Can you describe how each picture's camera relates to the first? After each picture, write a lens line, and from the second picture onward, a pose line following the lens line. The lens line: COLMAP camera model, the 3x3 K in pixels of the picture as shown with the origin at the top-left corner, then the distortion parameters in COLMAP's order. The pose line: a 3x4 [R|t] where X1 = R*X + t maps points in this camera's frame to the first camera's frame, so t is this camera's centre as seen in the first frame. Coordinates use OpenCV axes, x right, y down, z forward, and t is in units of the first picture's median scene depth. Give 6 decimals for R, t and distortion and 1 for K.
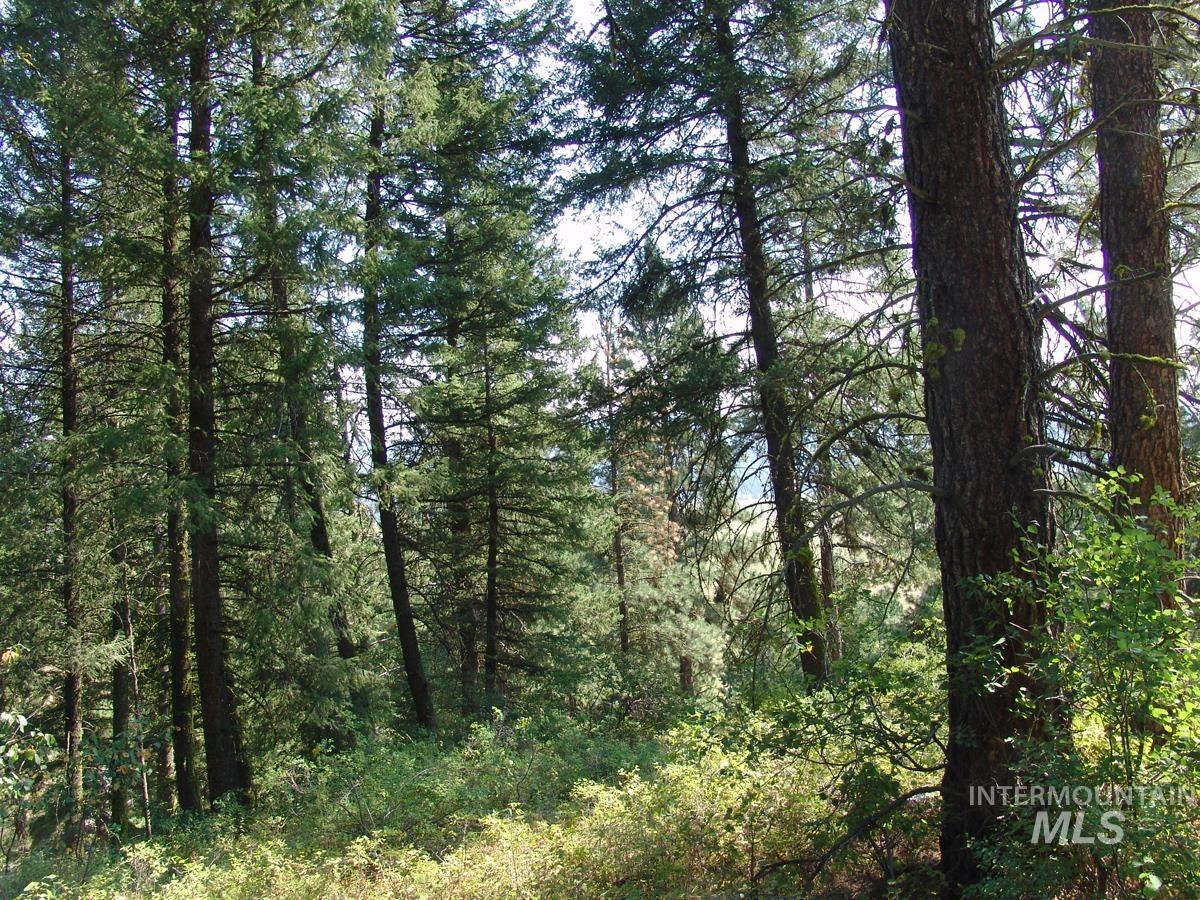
lens RADIAL K [[1019.1, 0, 597.5], [0, 1019.1, 452.2], [0, 0, 1]] dist [-0.089272, 0.034199]
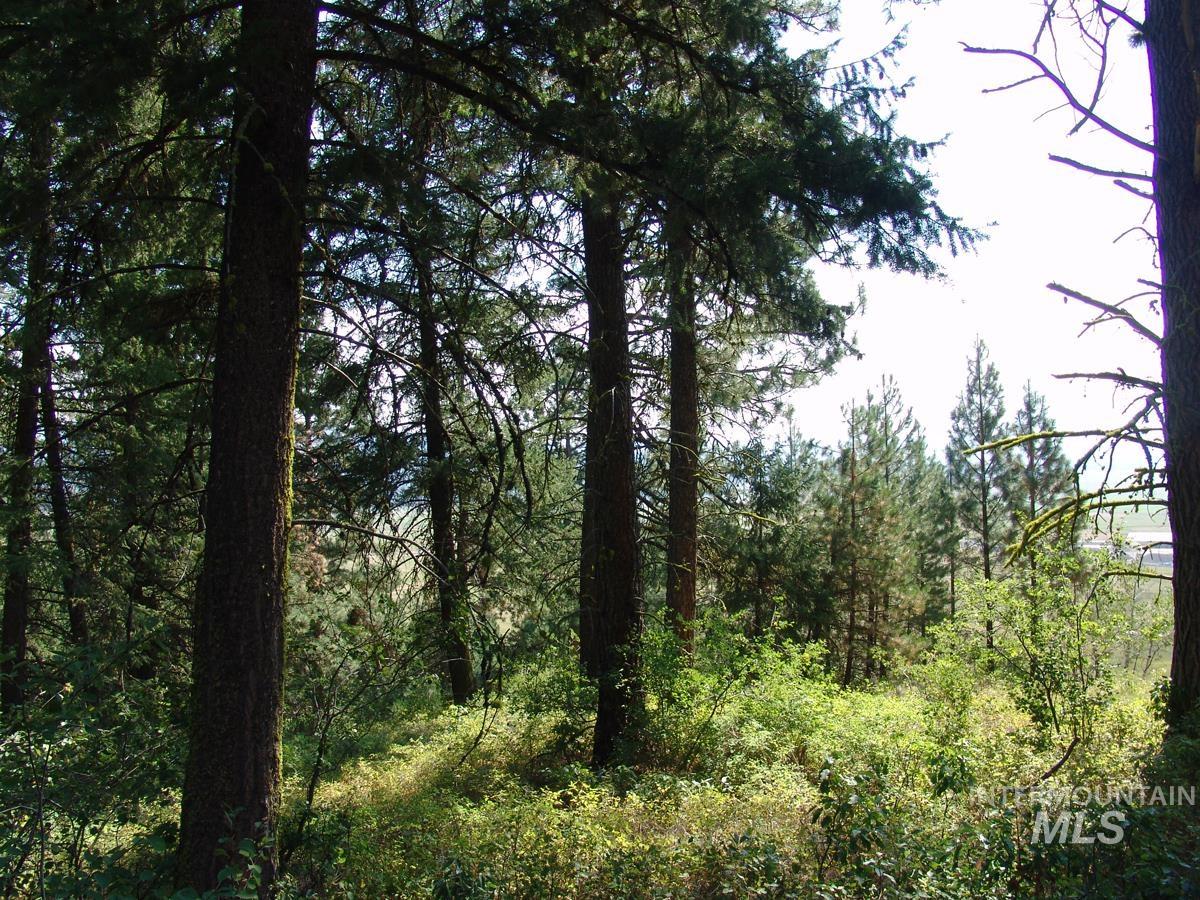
lens RADIAL K [[1019.1, 0, 600.5], [0, 1019.1, 447.6], [0, 0, 1]] dist [-0.089272, 0.034199]
pose [[0.921862, 0.068275, 0.381456, -0.596024], [-0.060841, 0.997649, -0.031531, -0.258083], [-0.382712, 0.005859, 0.923849, -1.222909]]
